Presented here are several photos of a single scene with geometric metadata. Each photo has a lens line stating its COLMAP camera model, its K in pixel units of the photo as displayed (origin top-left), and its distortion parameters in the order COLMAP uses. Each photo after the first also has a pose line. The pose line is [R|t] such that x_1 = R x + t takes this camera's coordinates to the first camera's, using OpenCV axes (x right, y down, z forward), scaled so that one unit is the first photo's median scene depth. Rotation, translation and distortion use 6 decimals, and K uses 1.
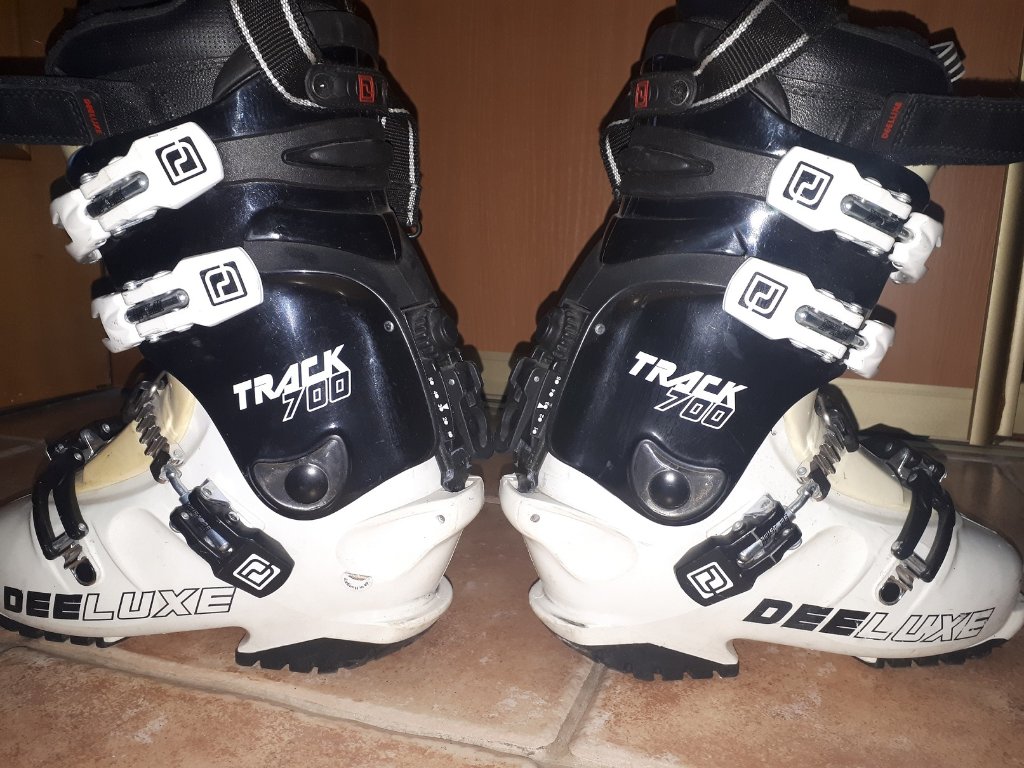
lens RADIAL K [[815.5, 0, 512.0], [0, 815.5, 384.0], [0, 0, 1]] dist [0.149157, -0.347153]
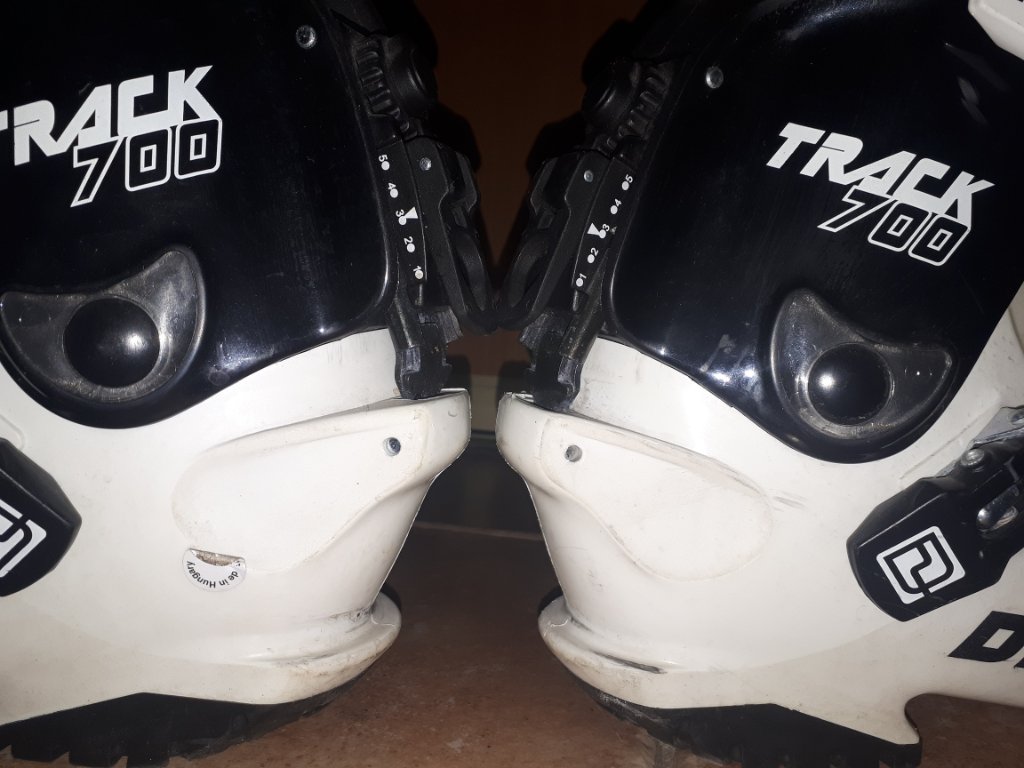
lens RADIAL K [[847.5, 0, 512.0], [0, 847.5, 384.0], [0, 0, 1]] dist [-0.011186, -0.004678]
pose [[0.994892, 0.032866, 0.095450, -0.066802], [-0.020823, 0.991997, -0.124529, 0.197087], [-0.098779, 0.121905, 0.987614, 0.494984]]
